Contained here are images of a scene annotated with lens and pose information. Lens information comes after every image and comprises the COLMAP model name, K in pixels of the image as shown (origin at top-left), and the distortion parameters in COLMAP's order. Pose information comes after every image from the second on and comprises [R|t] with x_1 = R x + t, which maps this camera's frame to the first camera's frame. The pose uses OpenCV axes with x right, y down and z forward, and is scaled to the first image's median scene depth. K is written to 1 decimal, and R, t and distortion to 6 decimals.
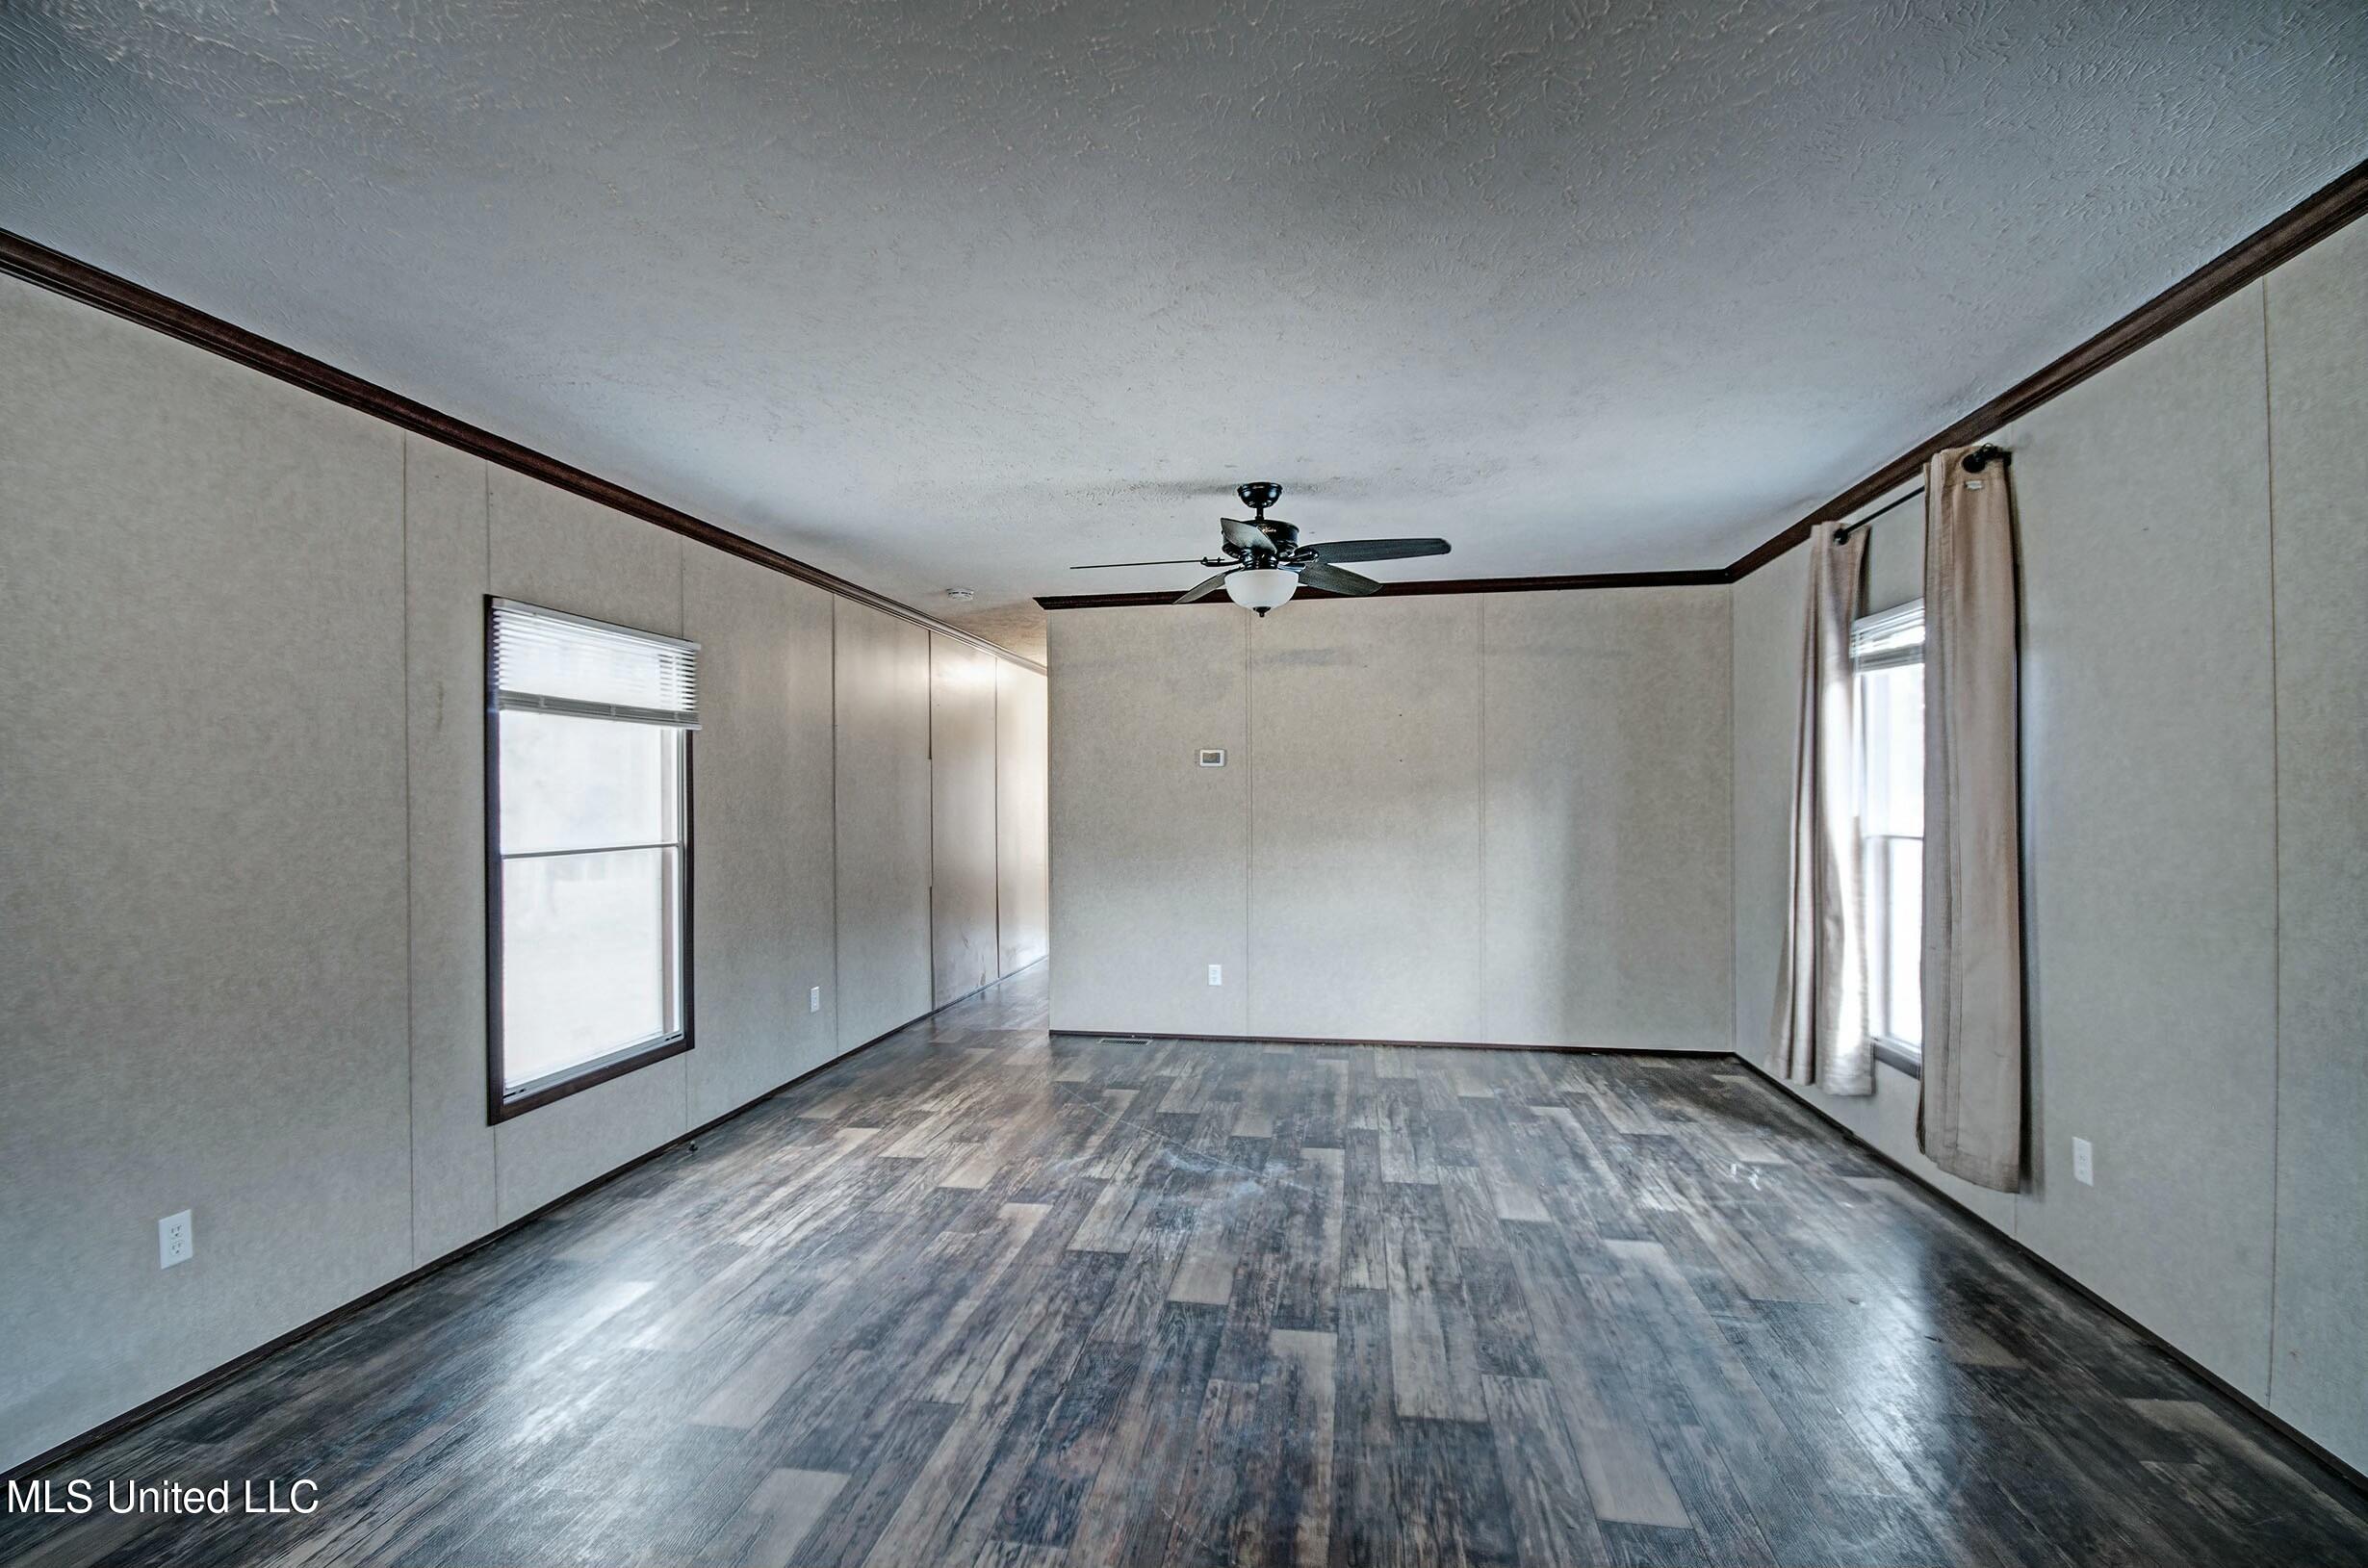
lens RADIAL K [[1054.5, 0, 1171.0], [0, 1054.5, 795.9], [0, 0, 1]] dist [0.002740, -0.000167]
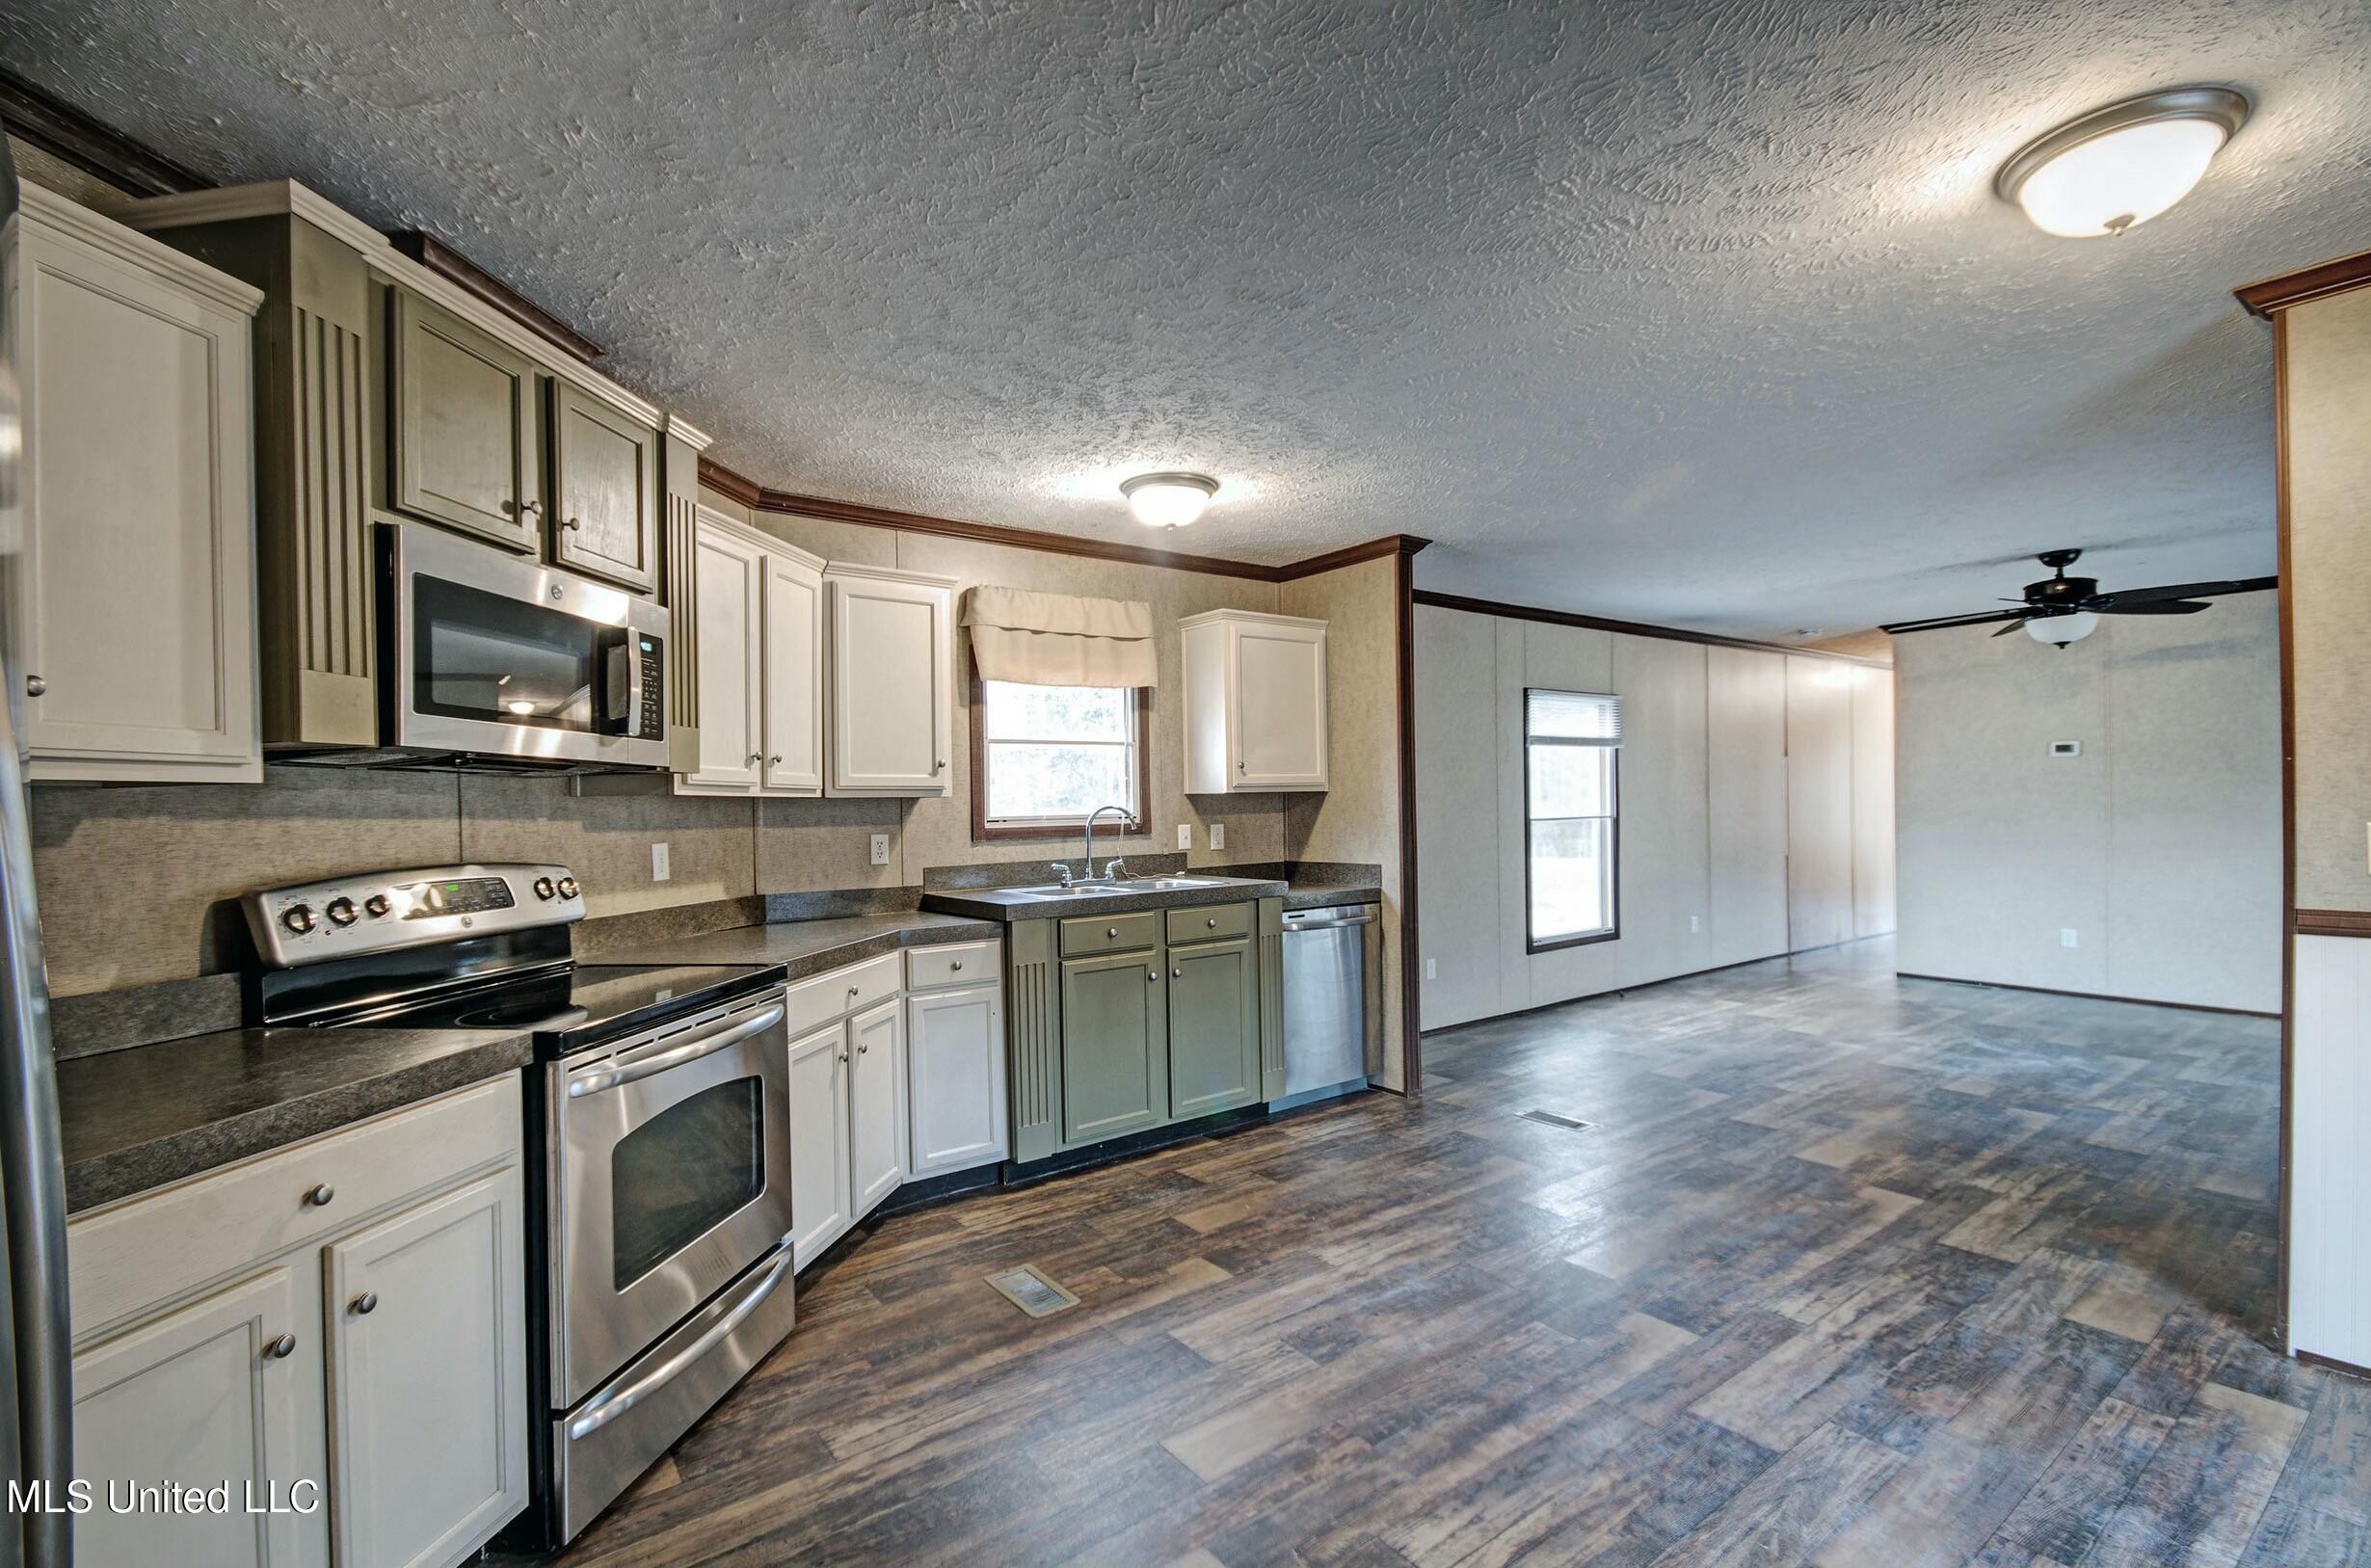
lens RADIAL K [[1039.8, 0, 1170.6], [0, 1039.8, 808.4], [0, 0, 1]] dist [0.013827, -0.000525]
pose [[0.718370, 0.002240, -0.695658, 0.220284], [0.013623, 0.999758, 0.017287, -0.006984], [0.695528, -0.021895, 0.718165, -0.813644]]
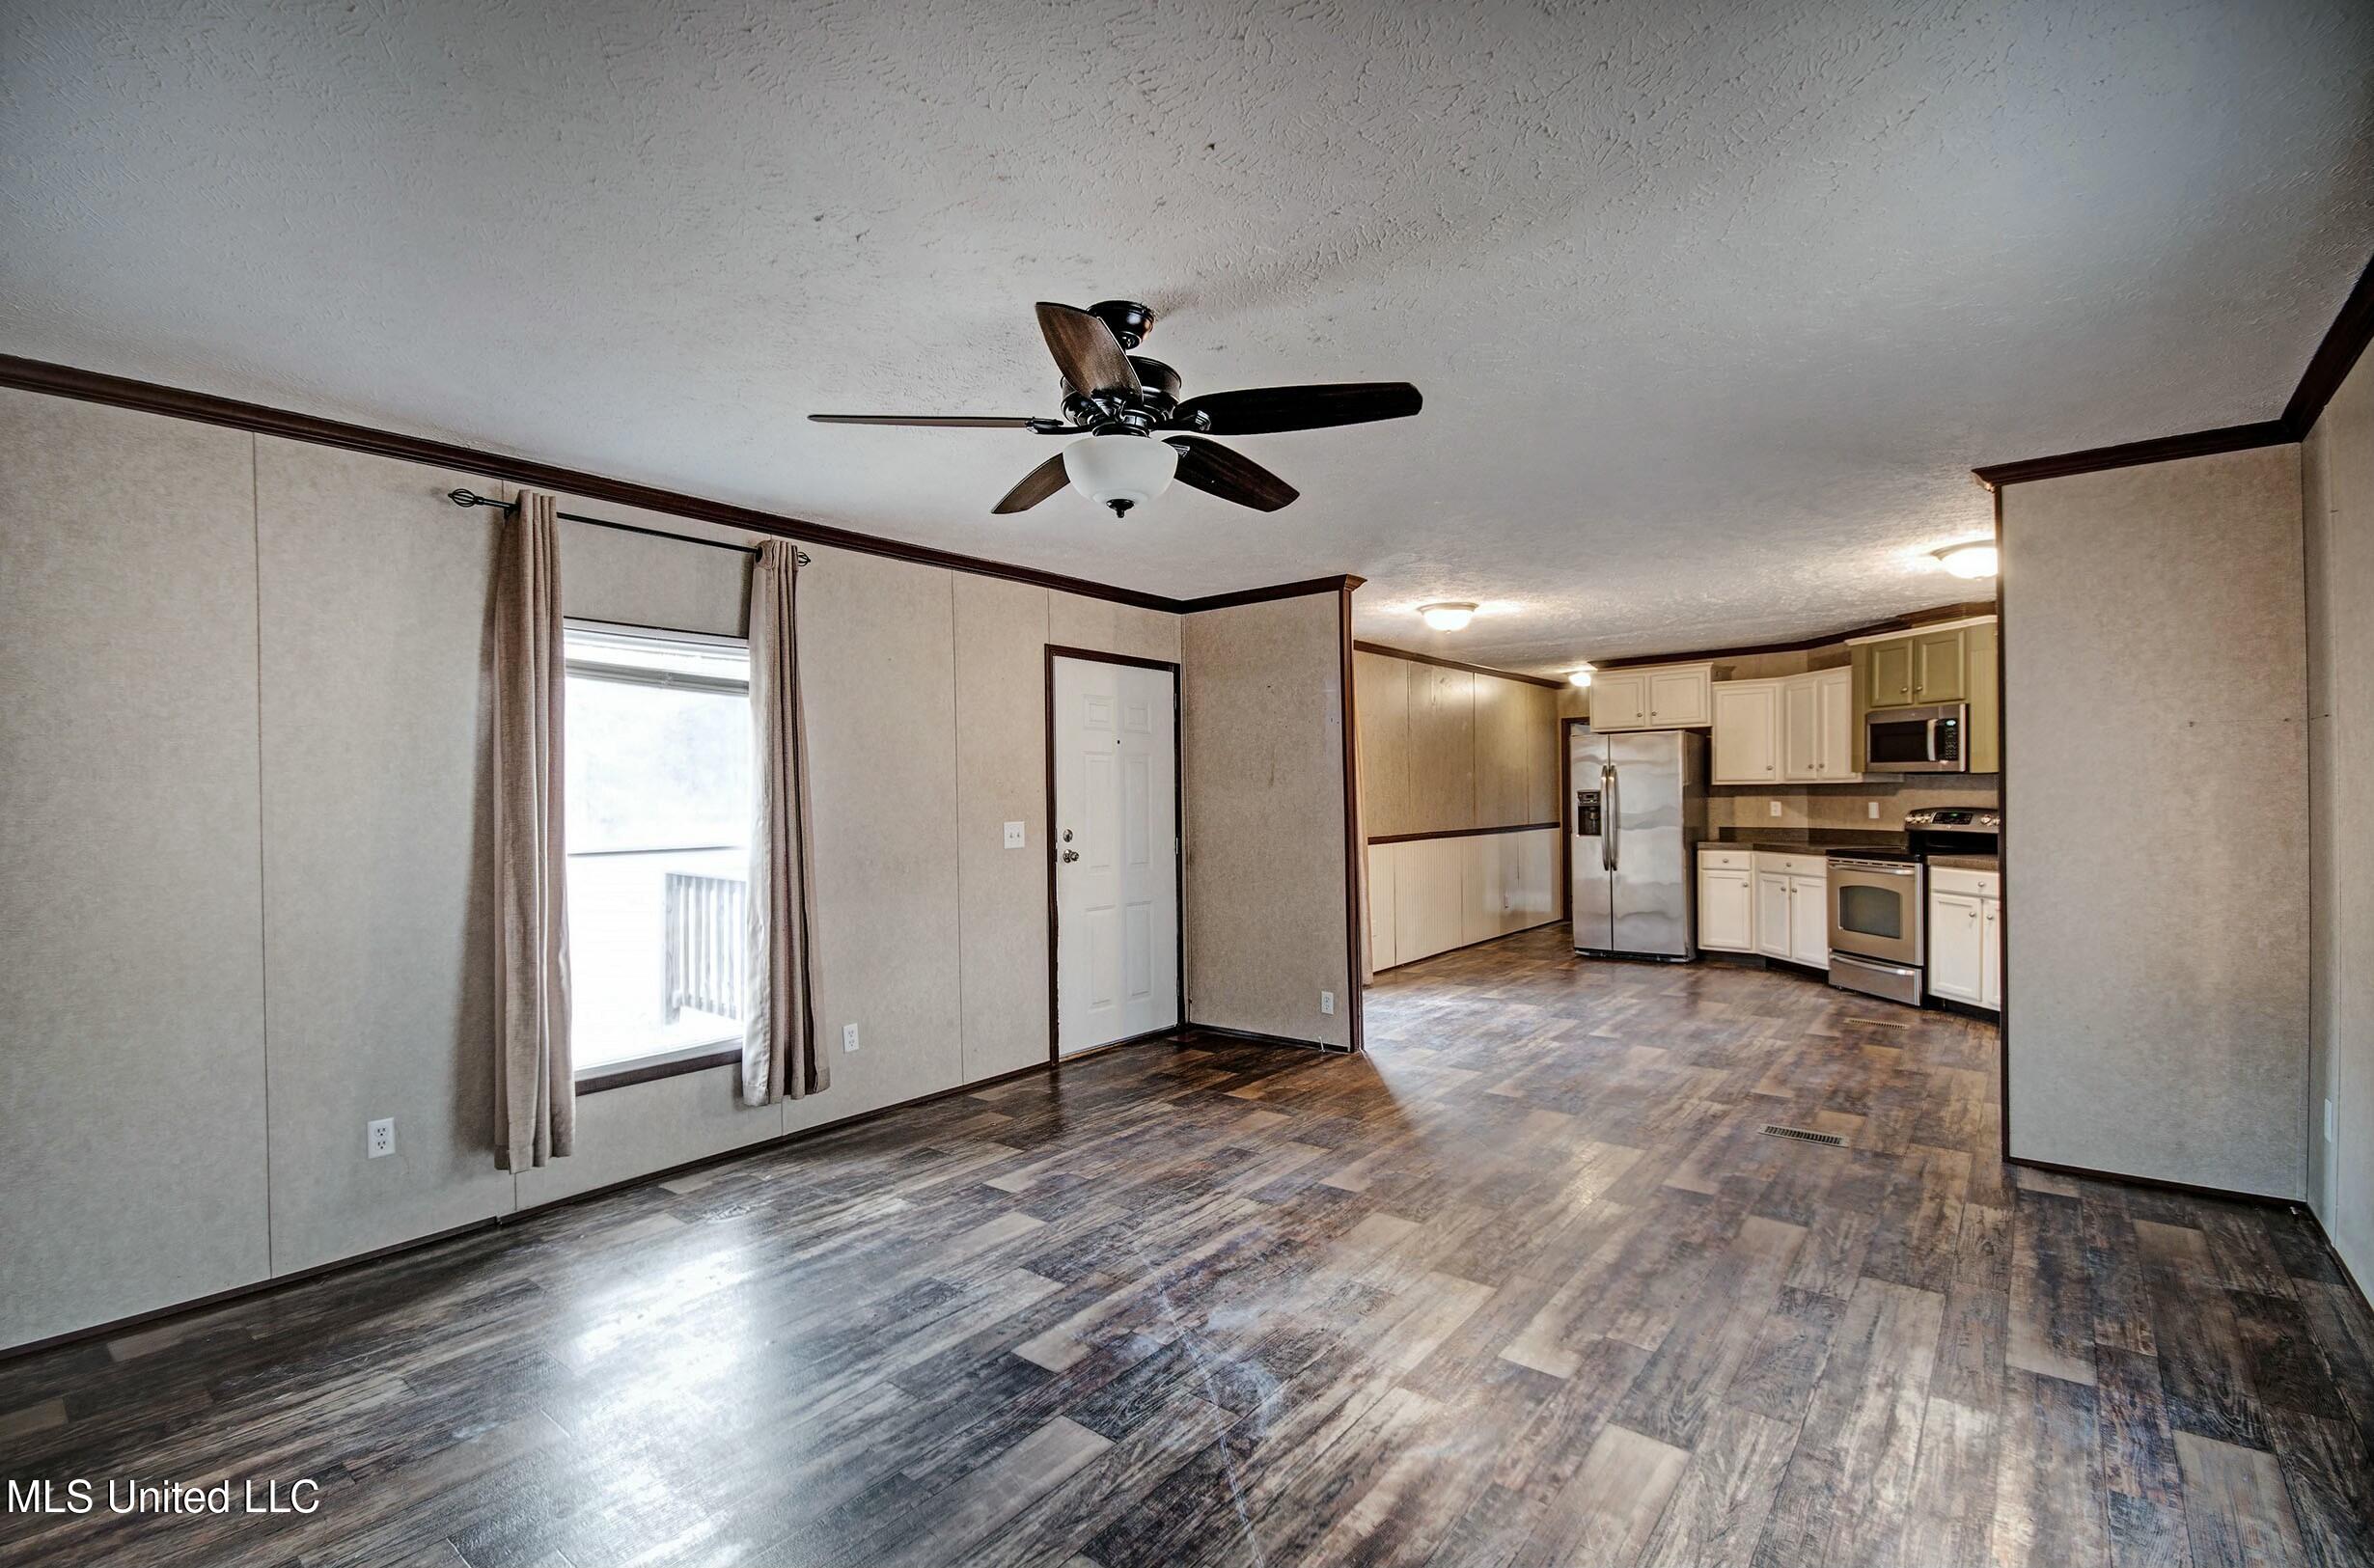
lens RADIAL K [[1050.3, 0, 1185.2], [0, 1050.3, 802.2], [0, 0, 1]] dist [0.017685, -0.008747]
pose [[-0.874522, 0.020087, 0.484570, -0.279116], [0.019699, 0.999789, -0.005893, 0.008918], [-0.484586, 0.004392, -0.874732, 1.715019]]
